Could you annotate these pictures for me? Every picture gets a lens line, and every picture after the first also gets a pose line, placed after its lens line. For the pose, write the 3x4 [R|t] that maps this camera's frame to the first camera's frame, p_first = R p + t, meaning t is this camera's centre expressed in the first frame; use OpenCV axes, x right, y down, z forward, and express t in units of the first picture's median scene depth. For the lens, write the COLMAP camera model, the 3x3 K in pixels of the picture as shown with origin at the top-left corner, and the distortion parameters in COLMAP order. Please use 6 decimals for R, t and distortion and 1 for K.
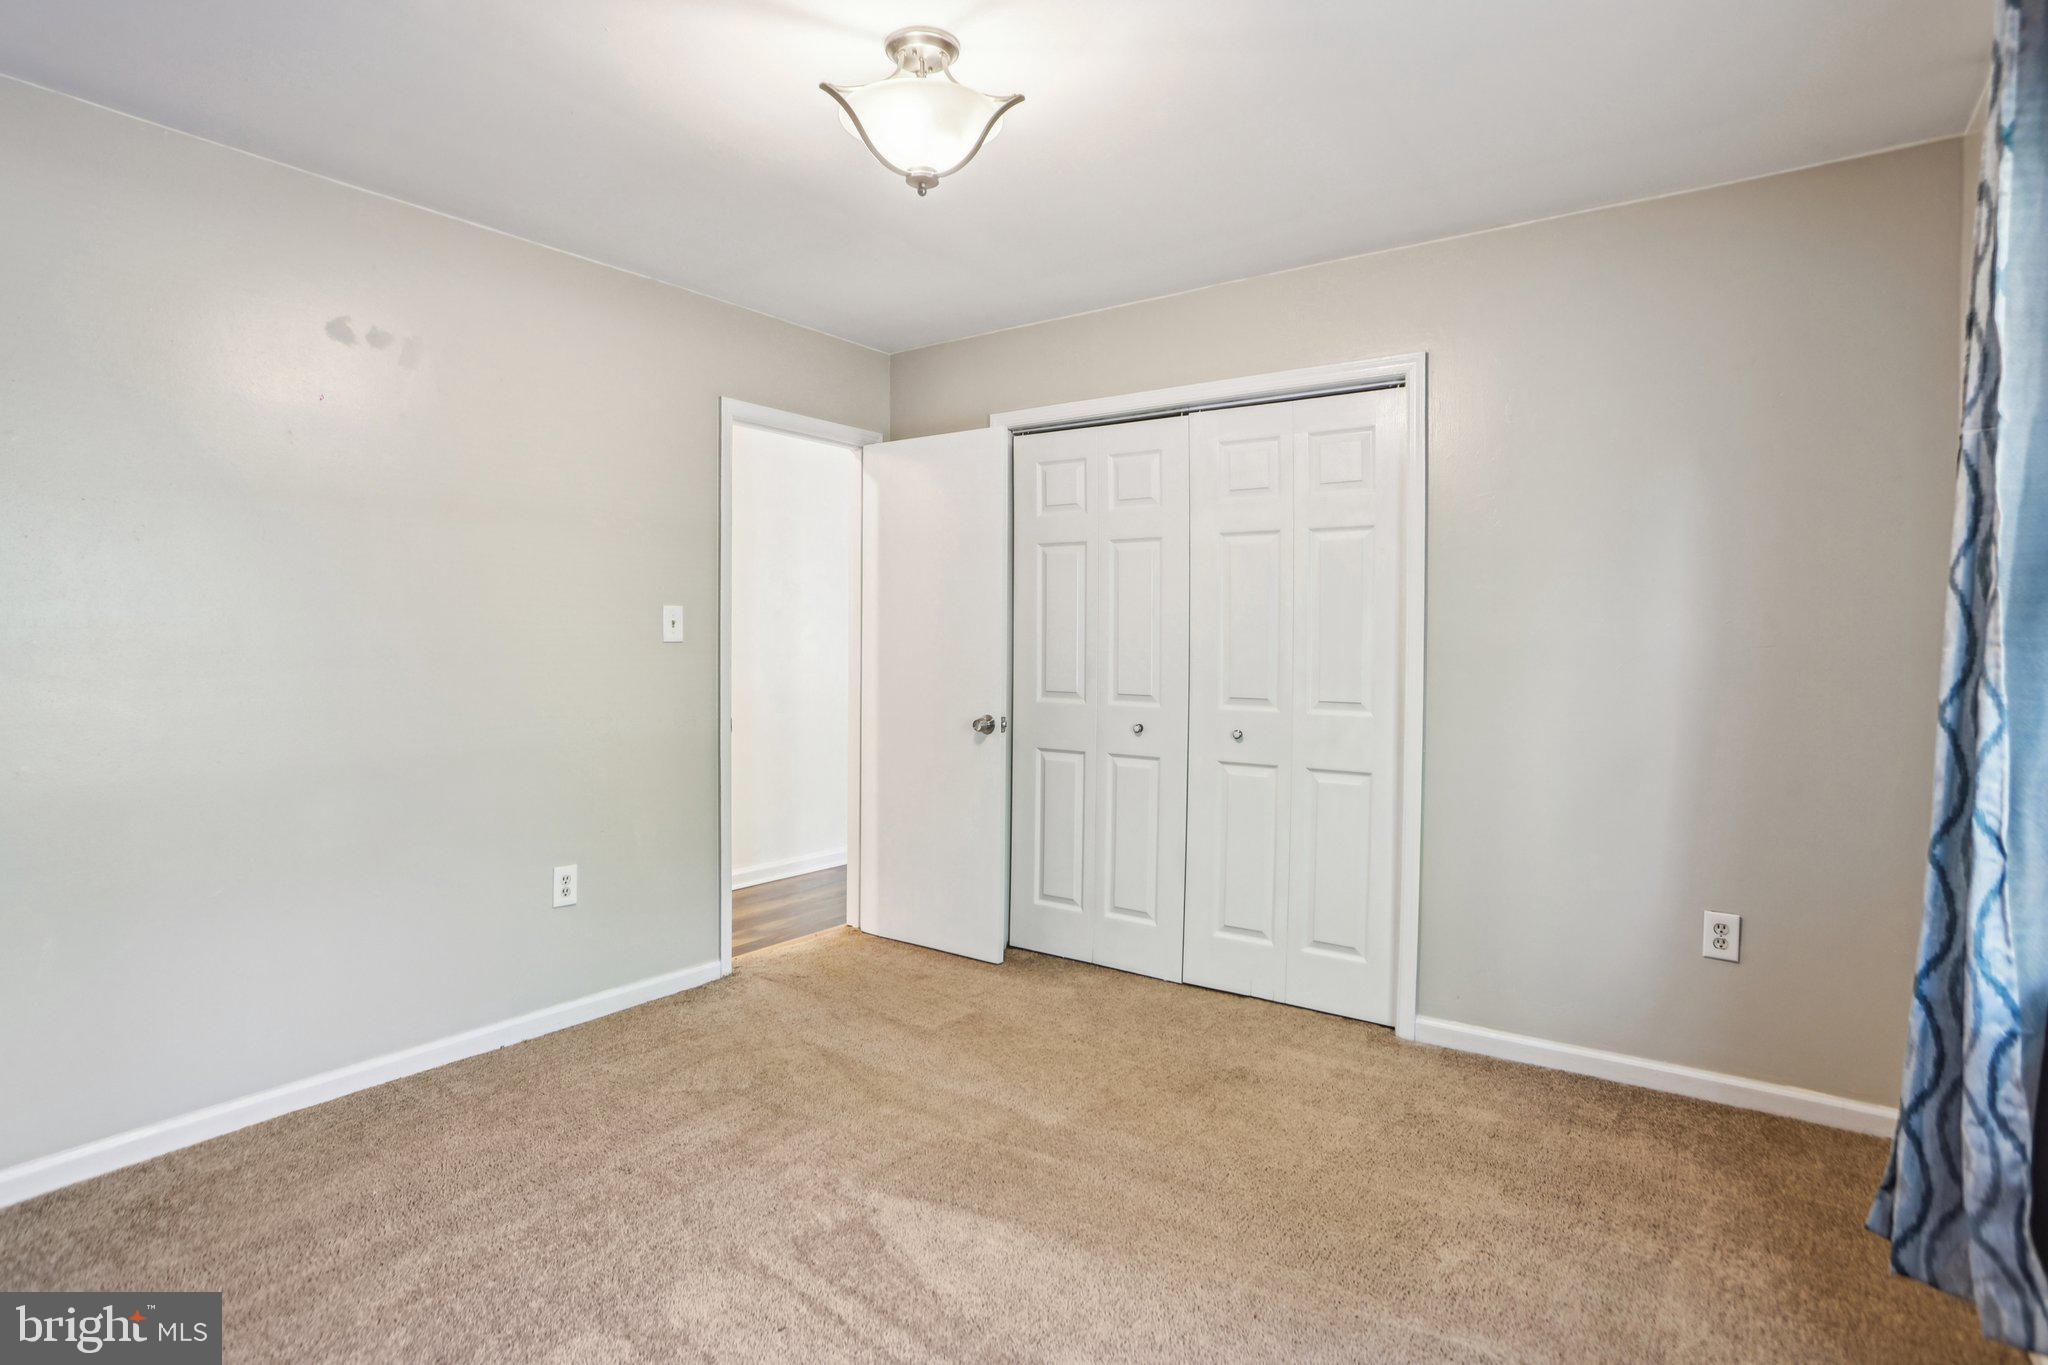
lens RADIAL K [[1058.3, 0, 1027.7], [0, 1058.3, 667.7], [0, 0, 1]] dist [-0.030748, 0.013460]
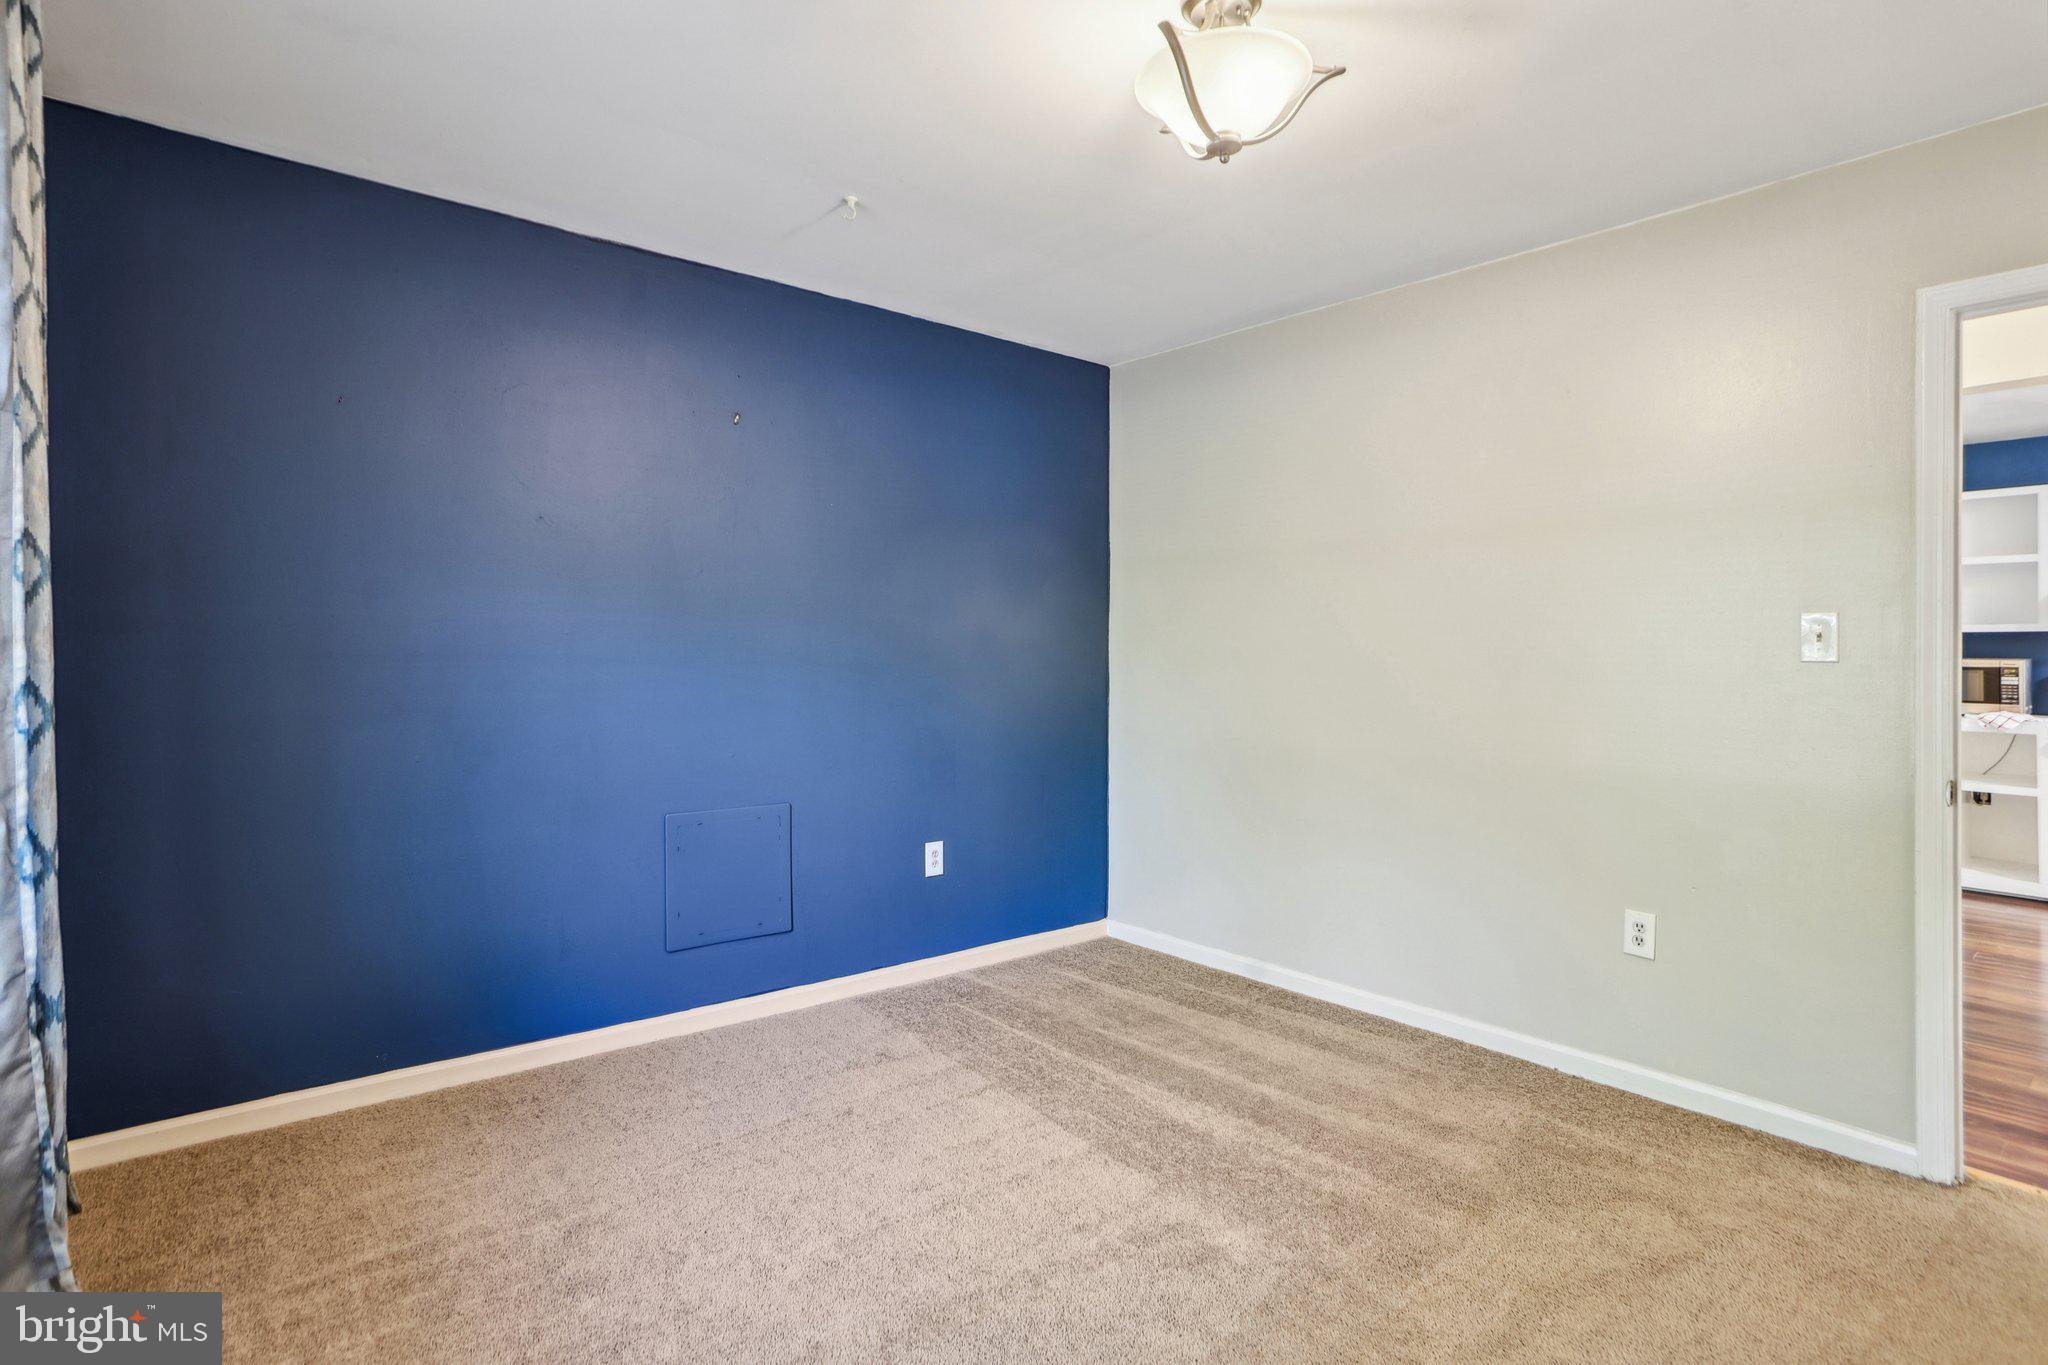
lens RADIAL K [[1058.3, 0, 1026.2], [0, 1058.3, 665.6], [0, 0, 1]] dist [-0.030748, 0.013460]
pose [[-0.253933, 0.008566, -0.967184, 0.547113], [-0.031276, 0.999365, 0.017062, -0.018980], [0.966716, 0.034582, -0.253504, 0.712948]]
